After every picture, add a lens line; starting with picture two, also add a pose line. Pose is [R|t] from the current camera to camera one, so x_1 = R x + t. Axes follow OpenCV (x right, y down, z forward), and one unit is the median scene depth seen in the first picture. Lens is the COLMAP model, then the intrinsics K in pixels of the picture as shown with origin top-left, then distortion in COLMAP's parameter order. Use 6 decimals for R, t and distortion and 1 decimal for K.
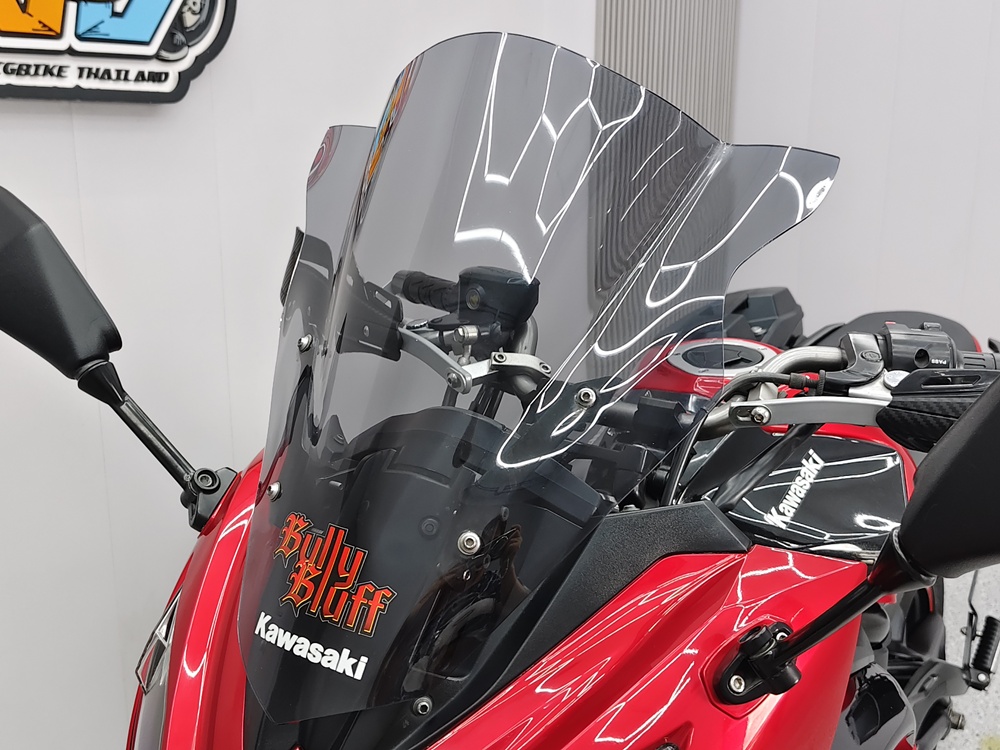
lens RADIAL K [[1035.2, 0, 497.0], [0, 1035.2, 355.2], [0, 0, 1]] dist [0.044329, 0.000000]
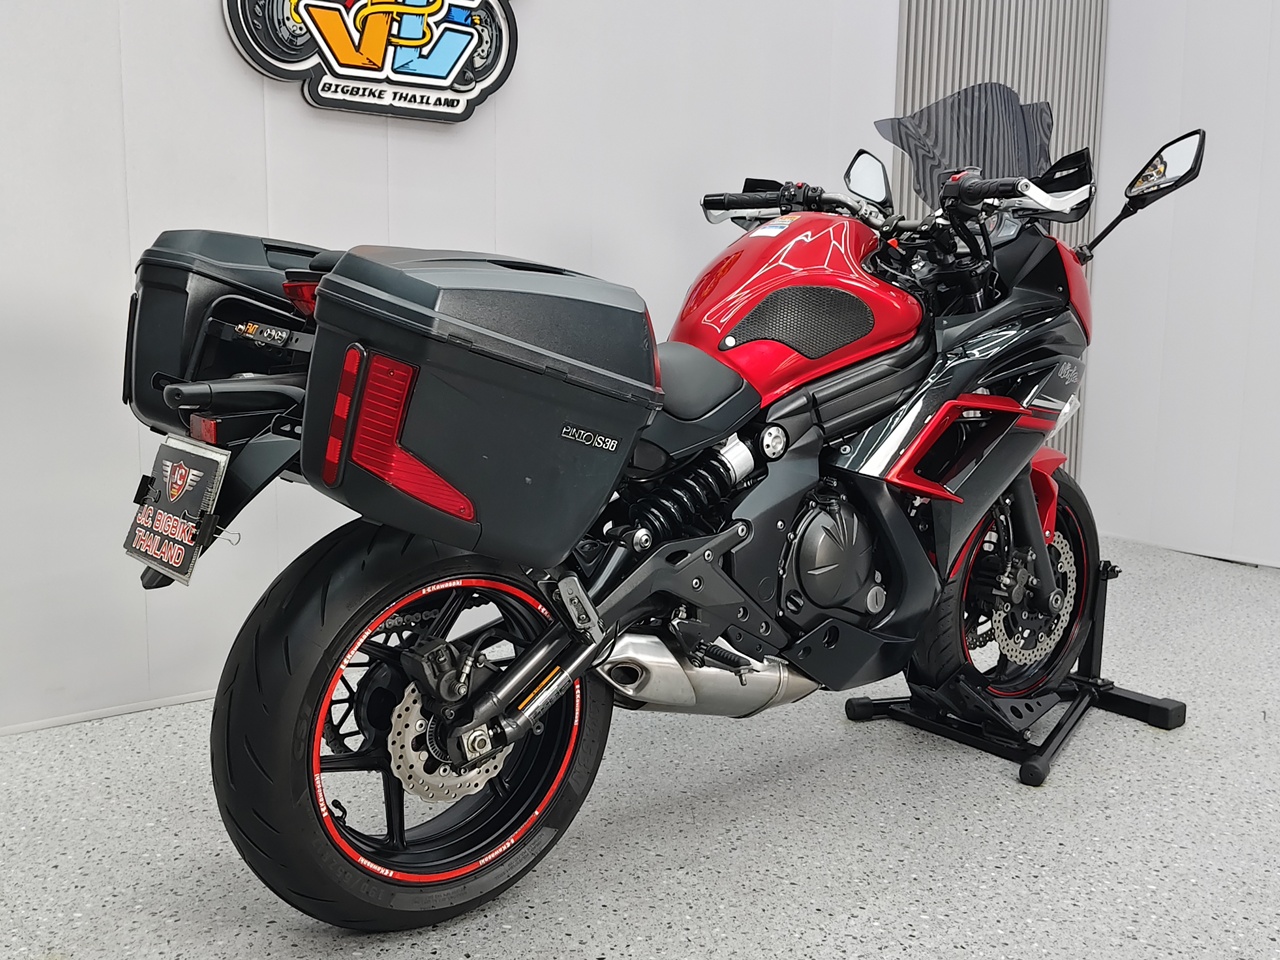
lens RADIAL K [[1325.0, 0, 636.3], [0, 1325.0, 476.7], [0, 0, 1]] dist [0.044329, 0.000000]
pose [[0.951052, 0.049094, -0.305105, 0.487317], [-0.076585, 0.993945, -0.078792, 0.358037], [0.299389, 0.098302, 0.949054, -0.565370]]
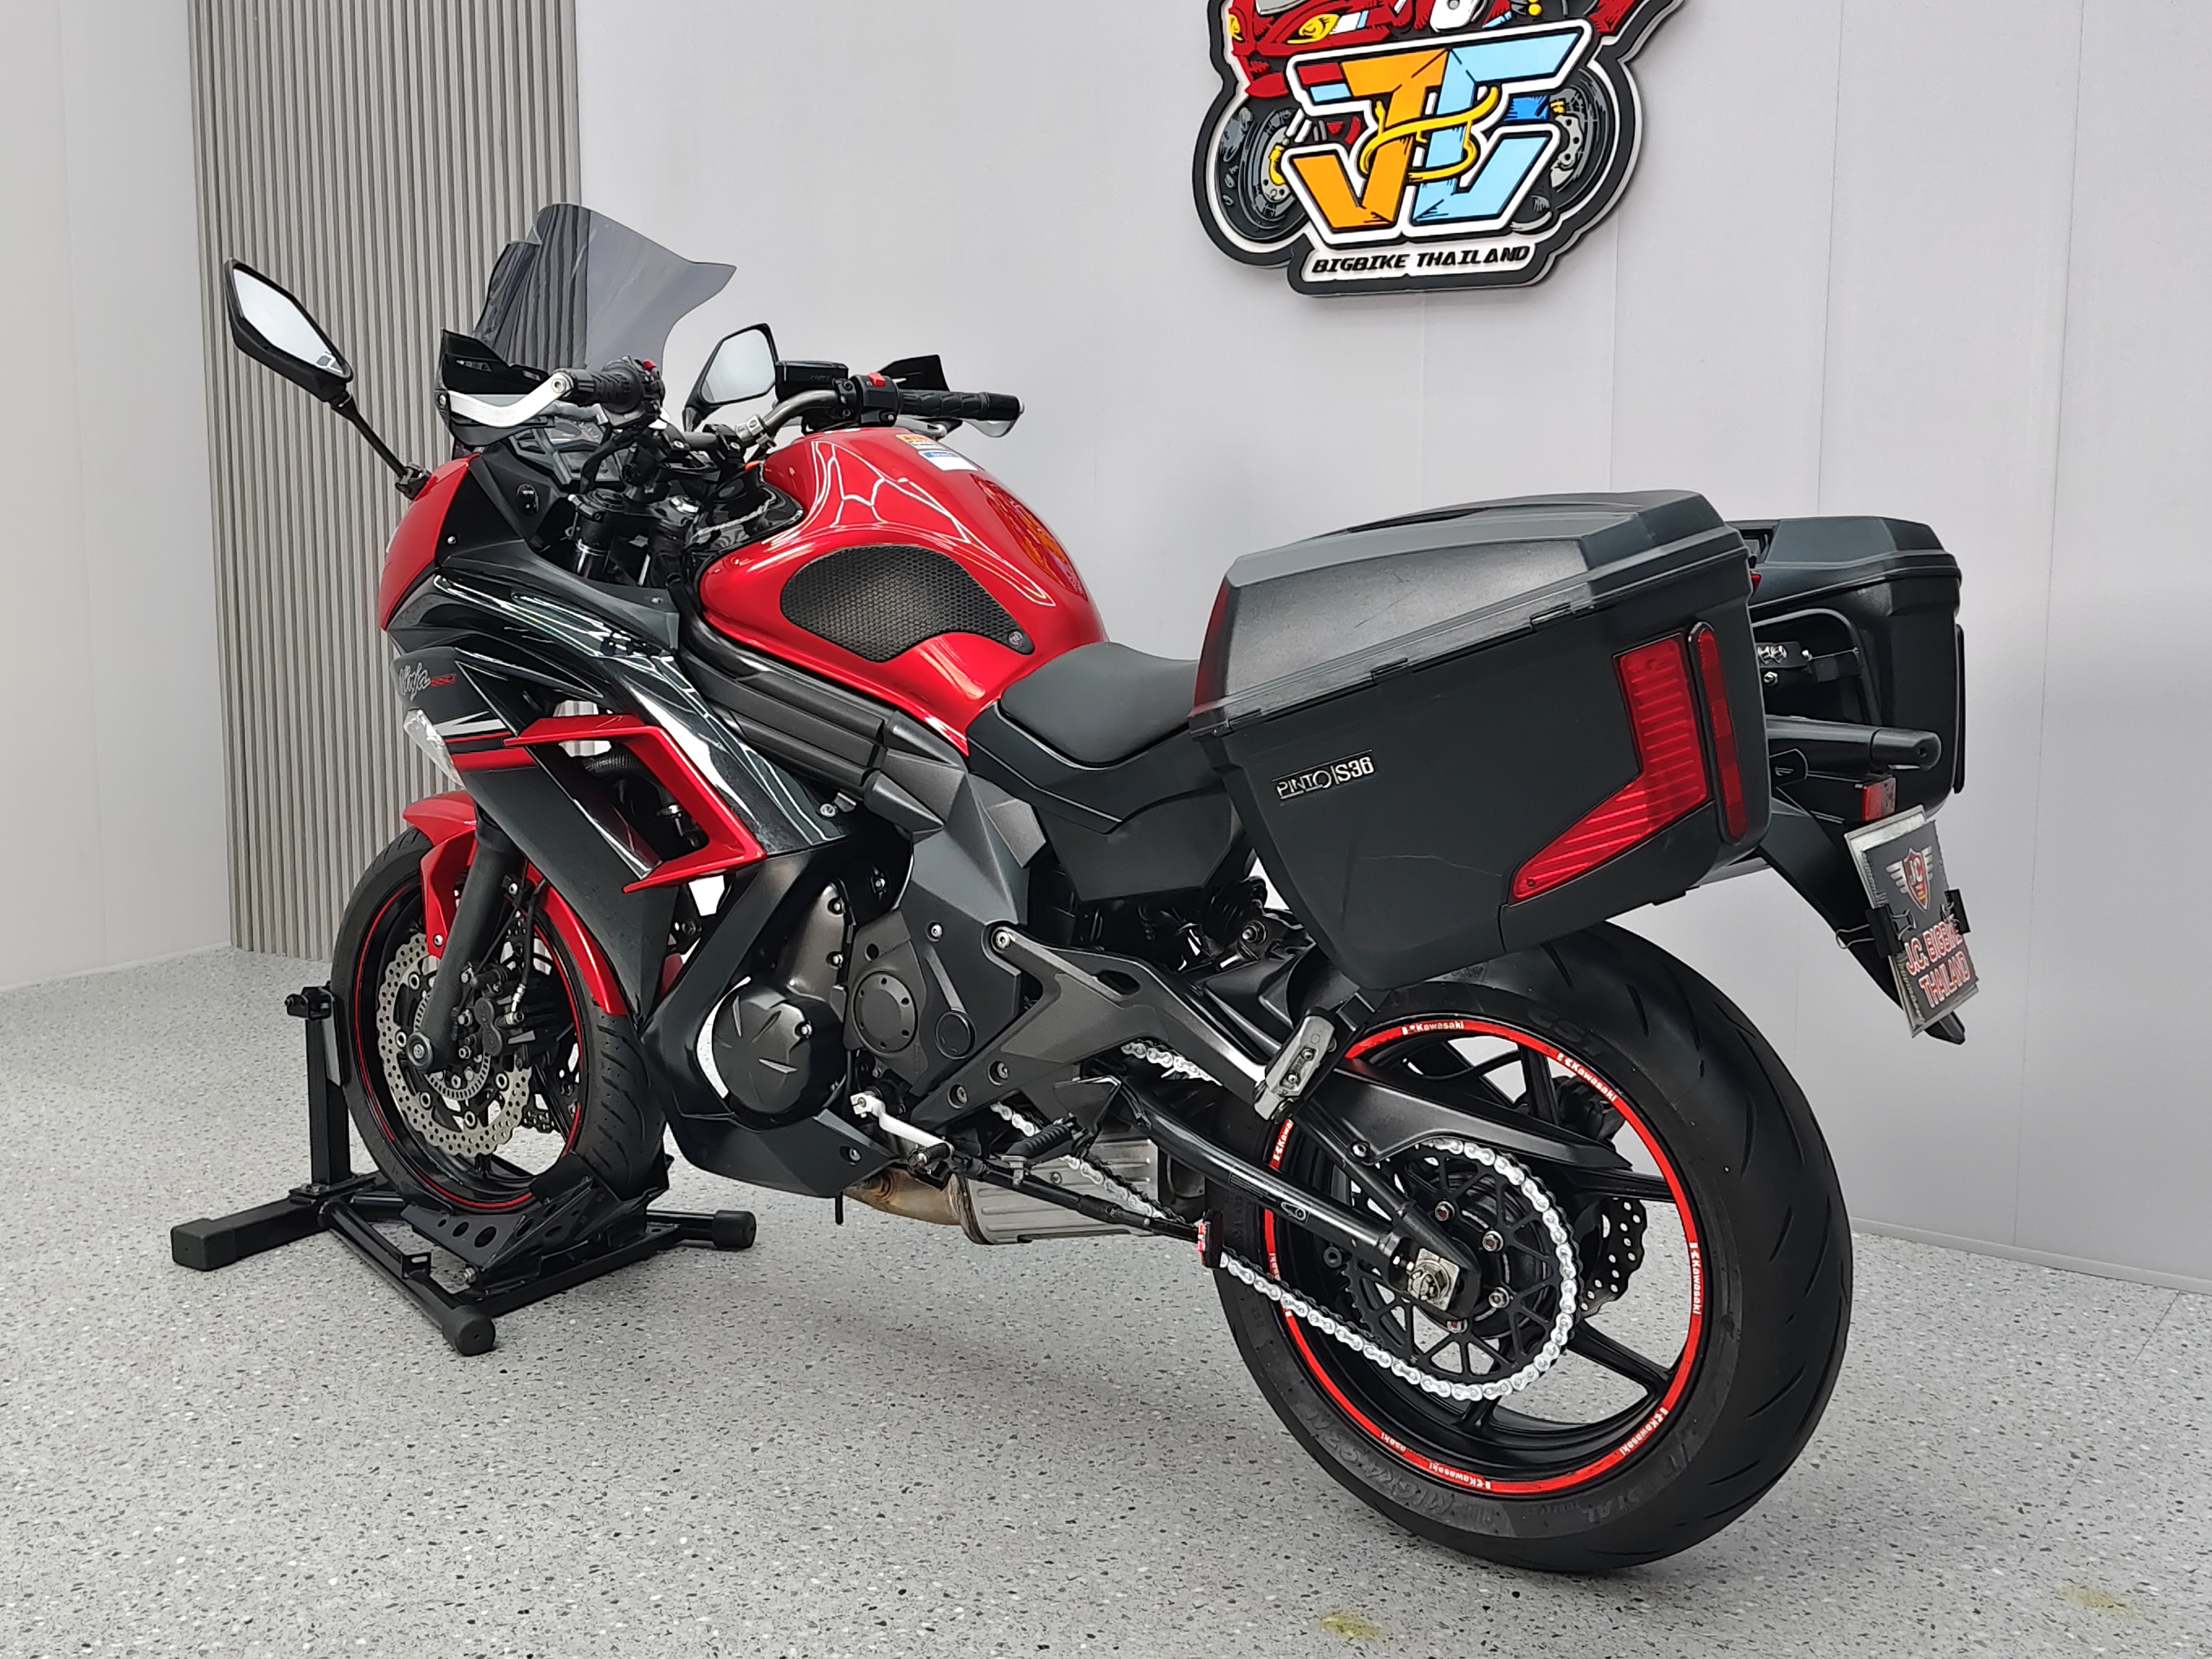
lens RADIAL K [[2289.8, 0, 1105.0], [0, 2289.8, 806.5], [0, 0, 1]] dist [0.044329, 0.000000]
pose [[-0.032241, 0.111507, -0.993241, 1.641228], [-0.232494, 0.965661, 0.115957, 0.023651], [0.972063, 0.234661, -0.005209, 0.838112]]
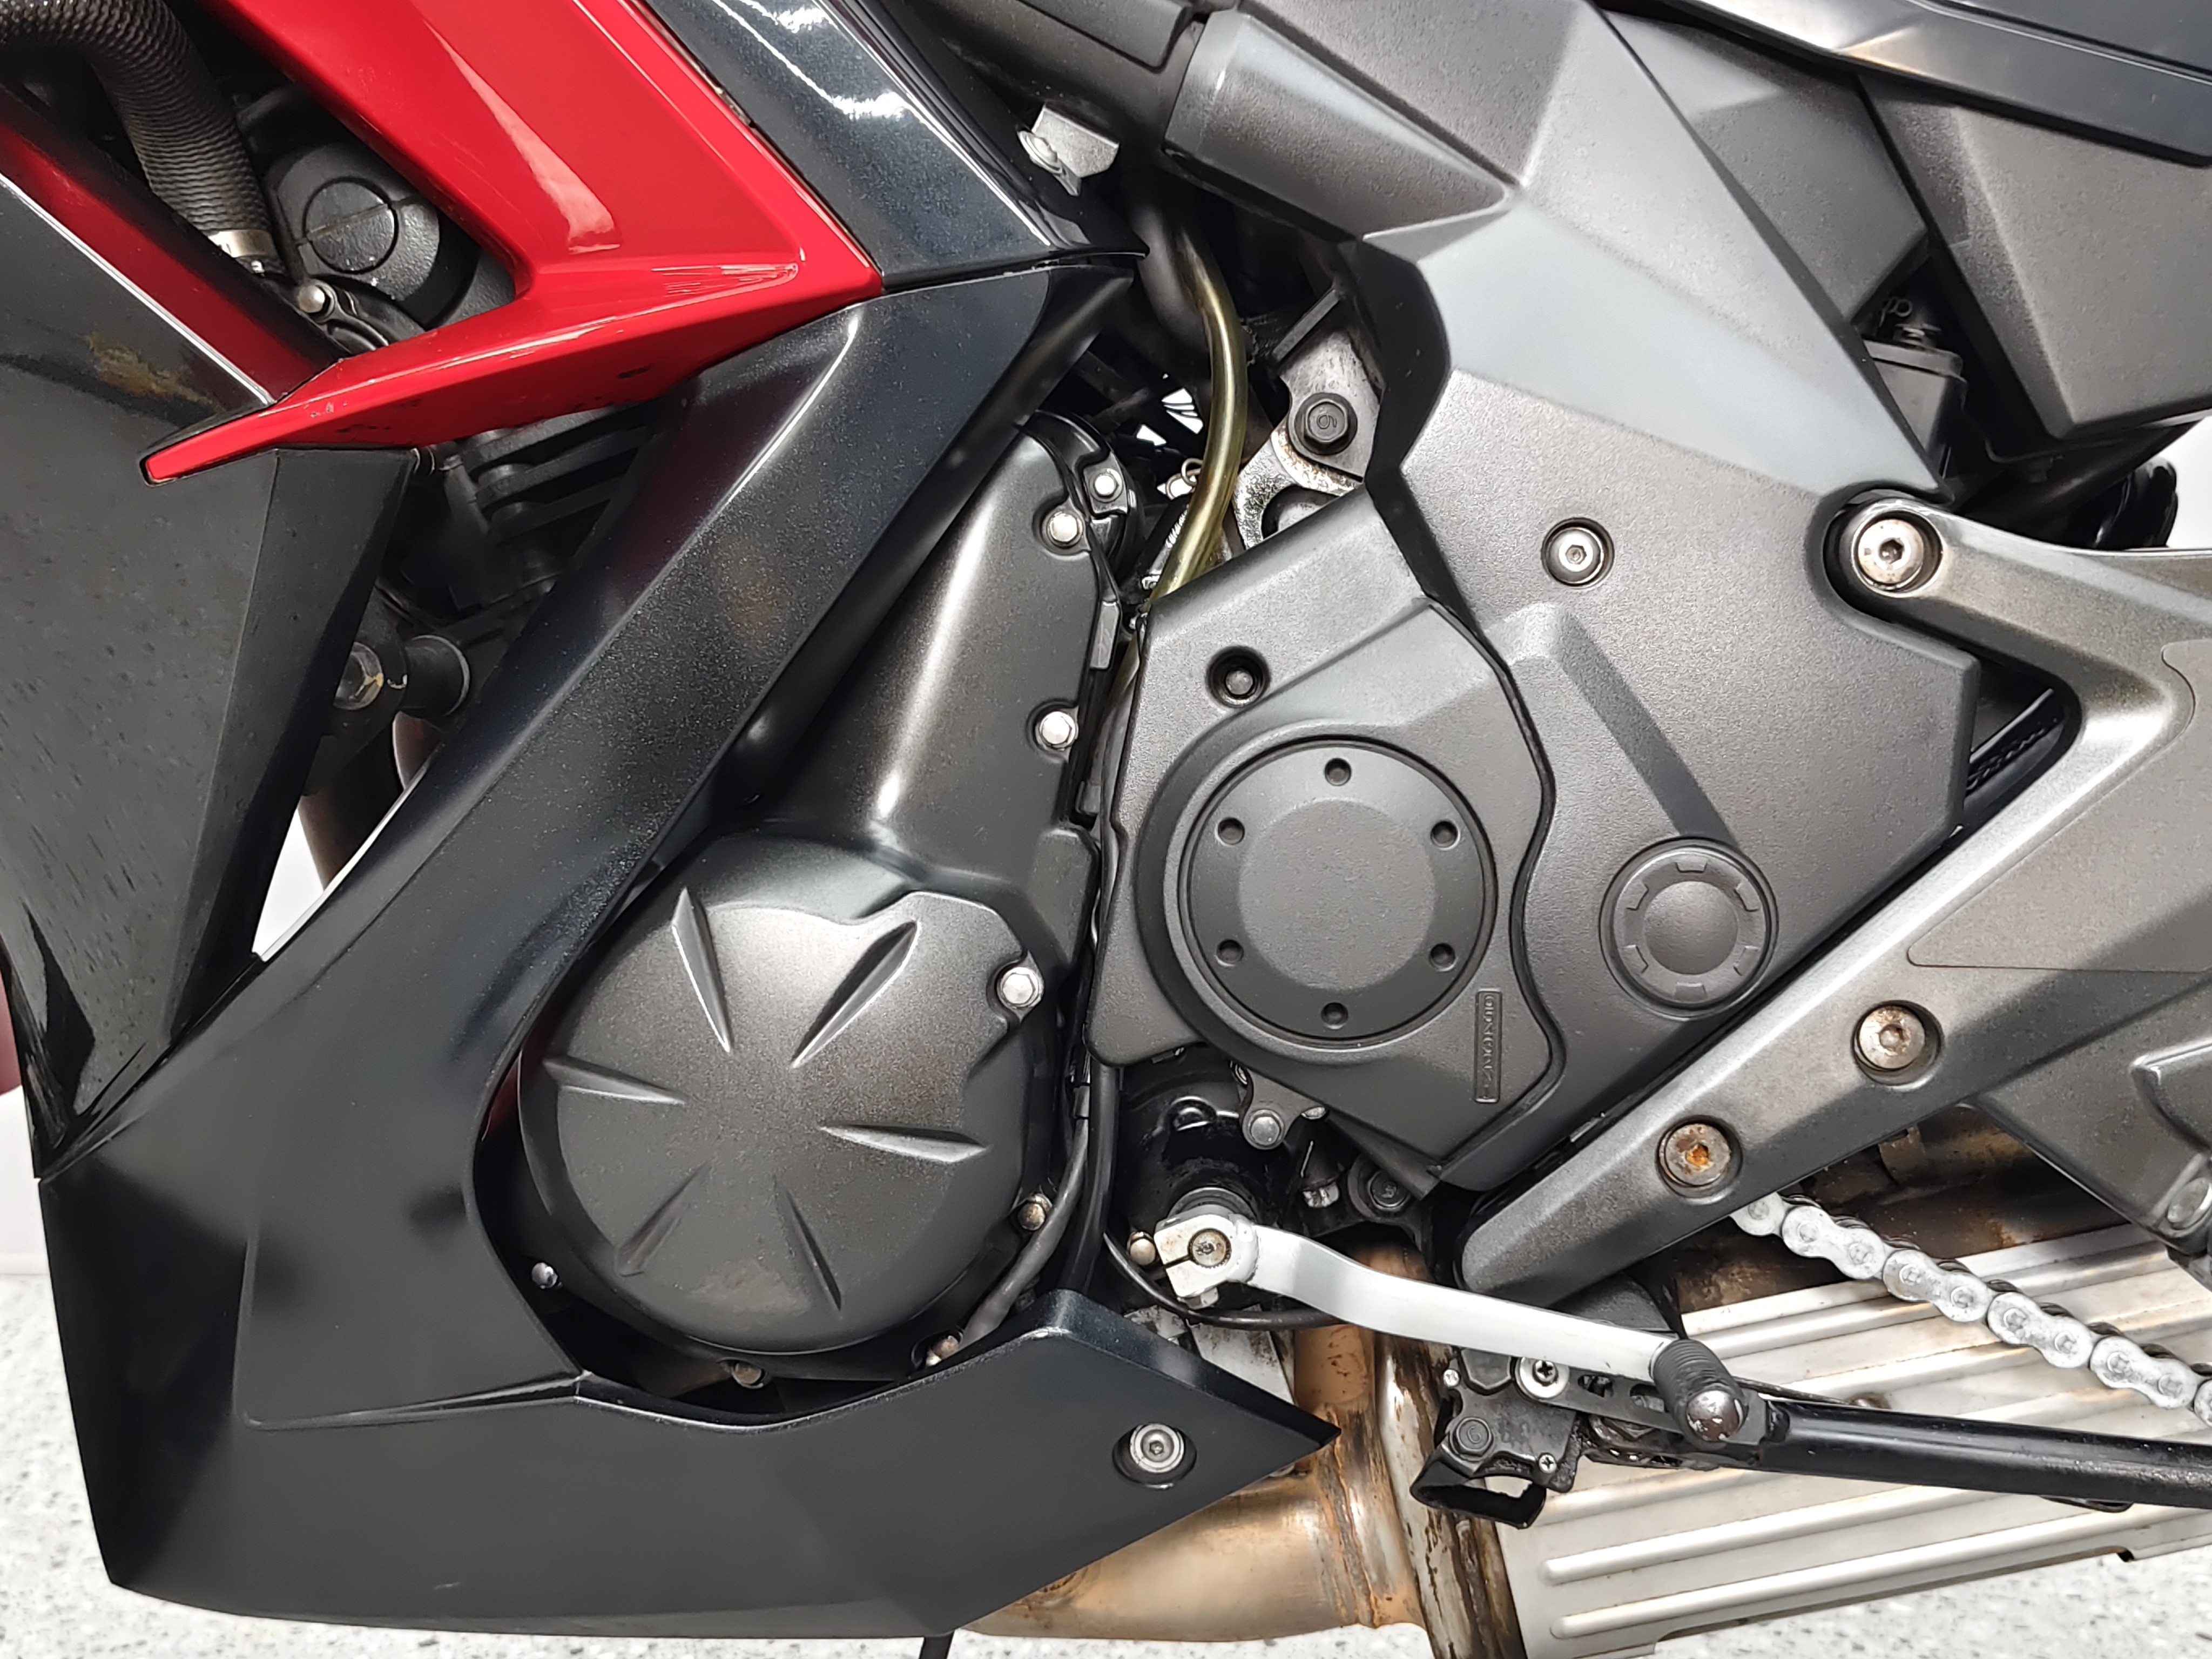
lens RADIAL K [[2289.8, 0, 1109.0], [0, 2289.8, 827.3], [0, 0, 1]] dist [0.044329, 0.000000]
pose [[0.475907, 0.031048, -0.878948, 0.572597], [-0.189789, 0.979456, -0.068163, 0.363597], [0.858774, 0.199254, 0.472022, 0.517625]]
